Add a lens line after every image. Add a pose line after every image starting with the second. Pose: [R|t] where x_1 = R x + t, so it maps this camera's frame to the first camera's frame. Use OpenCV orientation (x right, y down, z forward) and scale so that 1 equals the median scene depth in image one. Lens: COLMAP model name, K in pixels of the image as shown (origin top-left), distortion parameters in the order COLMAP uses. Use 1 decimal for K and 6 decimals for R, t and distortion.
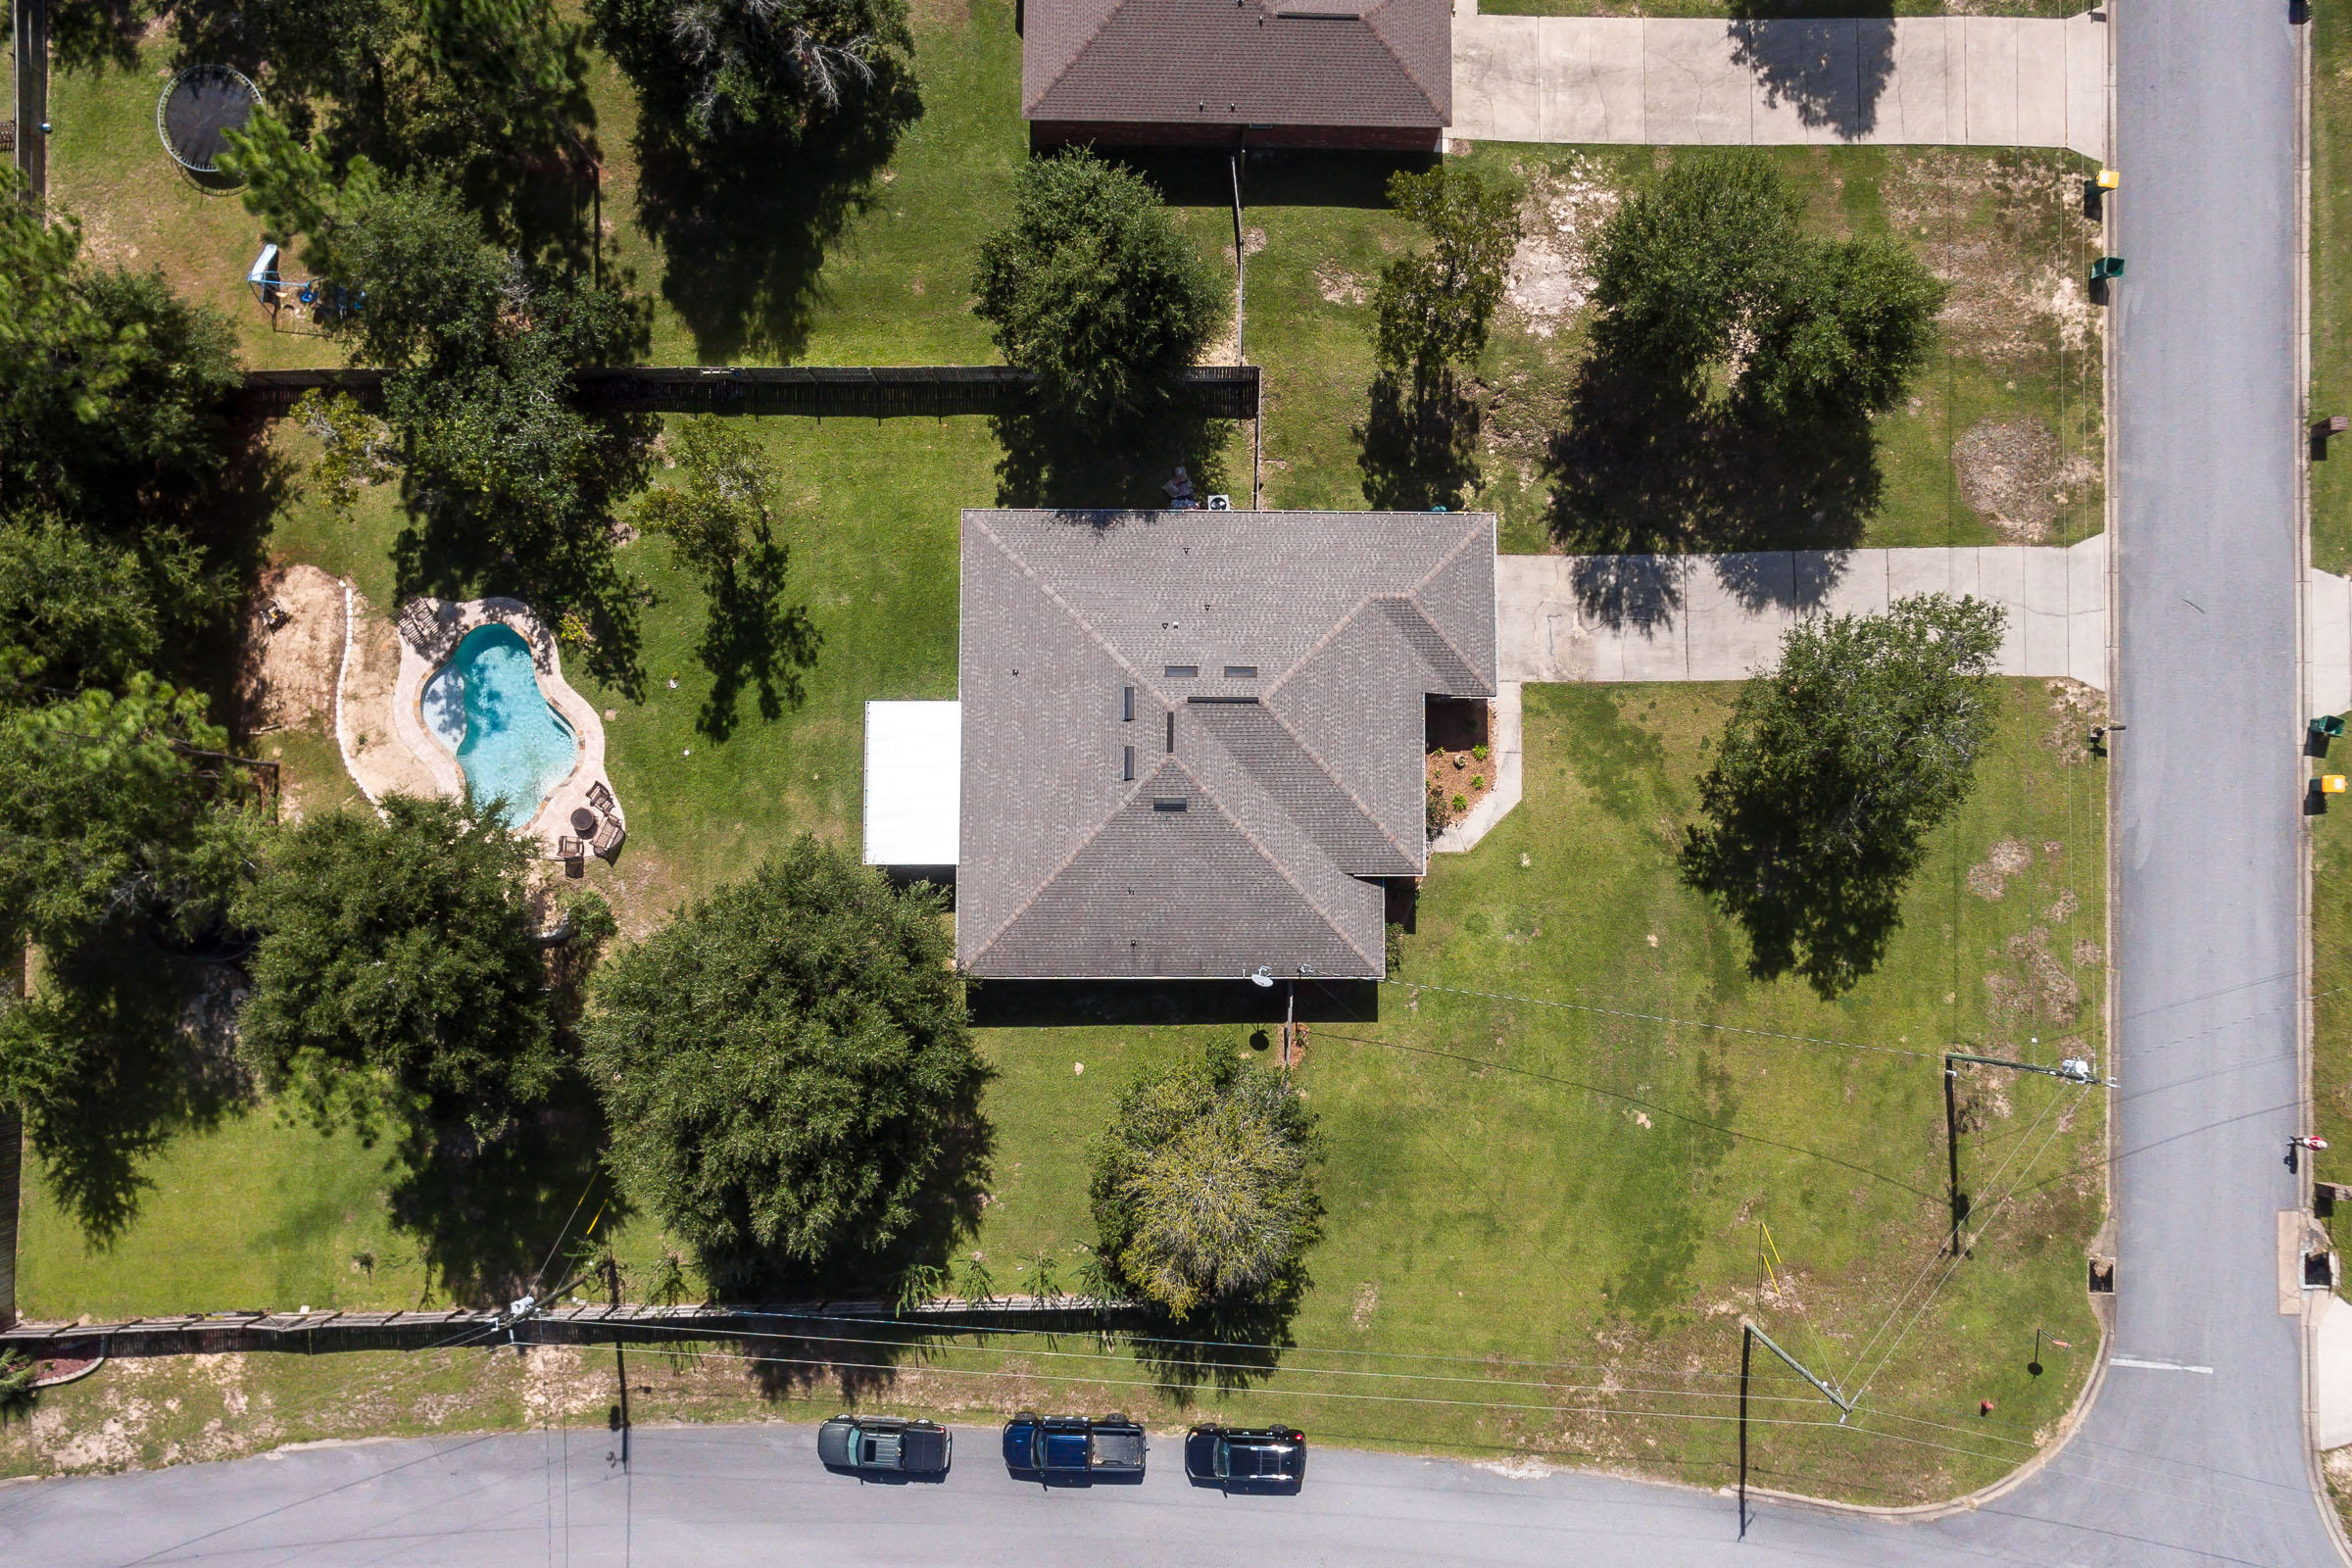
lens RADIAL K [[1587.7, 0, 1176.0], [0, 1587.7, 784.0], [0, 0, 1]] dist [-0.021938, -0.000046]
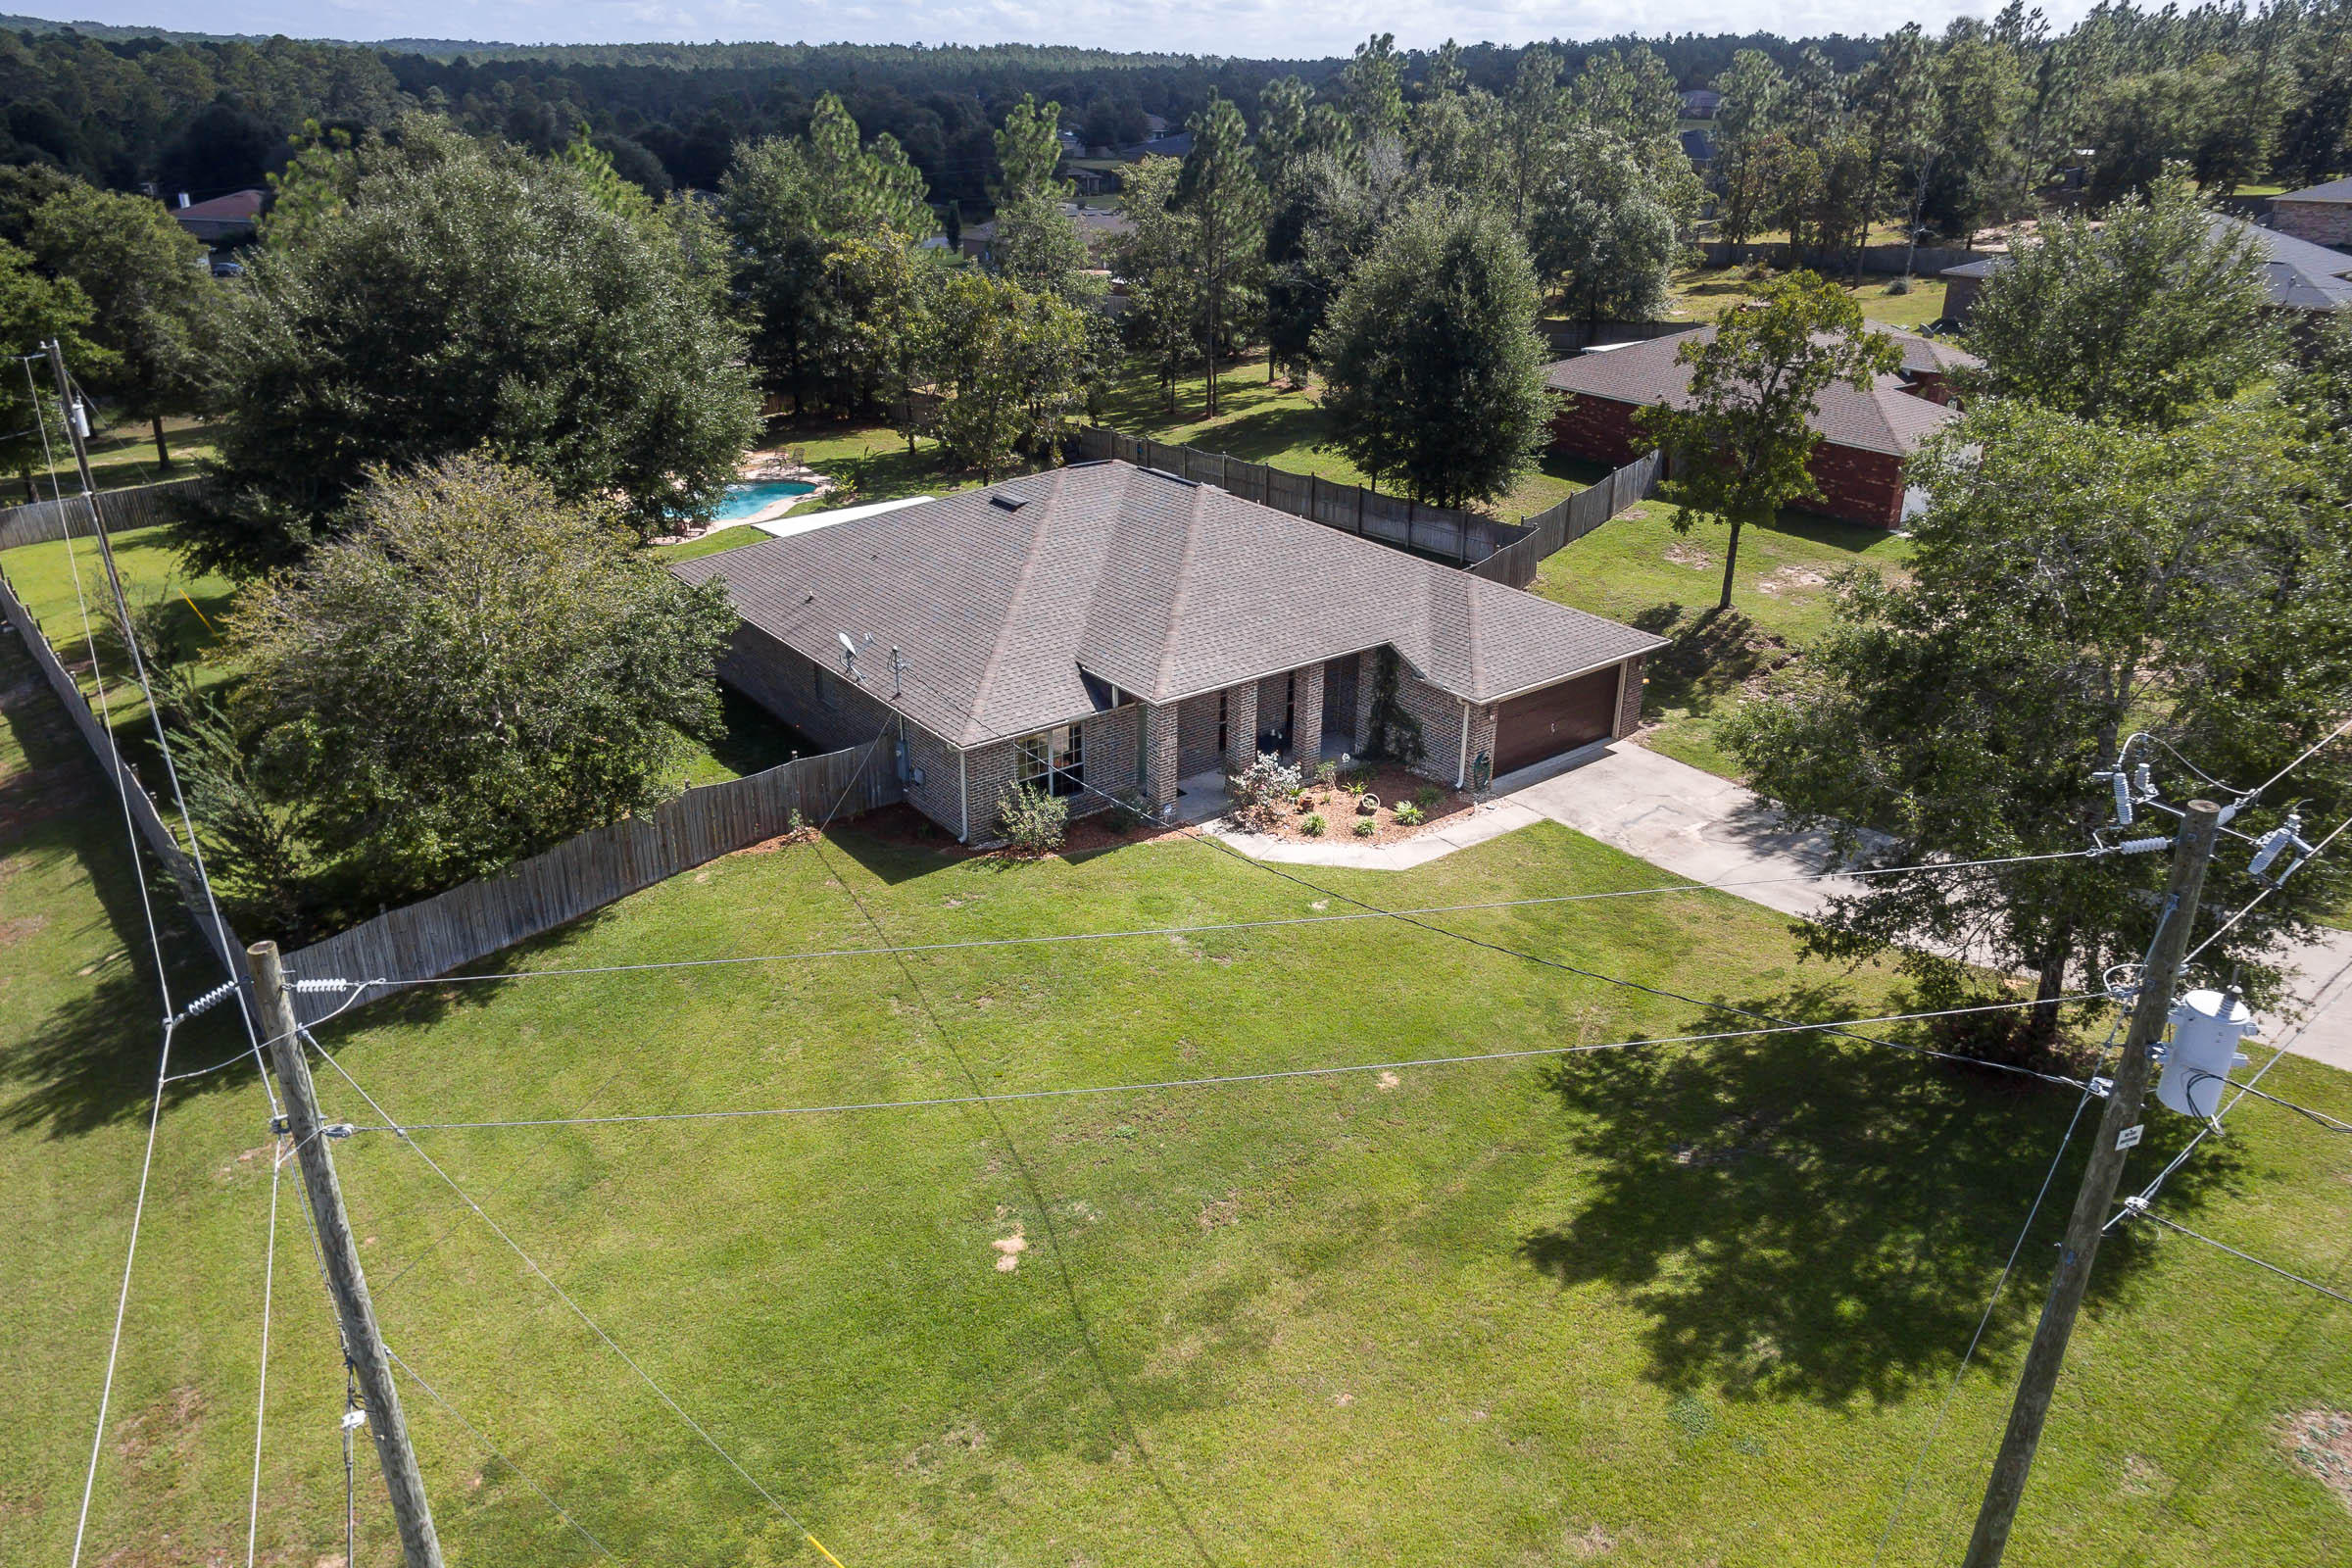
lens RADIAL K [[1587.7, 0, 1176.0], [0, 1587.7, 784.0], [0, 0, 1]] dist [-0.021938, -0.000046]
pose [[0.617738, 0.299979, -0.726920, 0.543613], [-0.785626, 0.275997, -0.553731, 0.349940], [0.034520, 0.913148, 0.406165, 0.760005]]
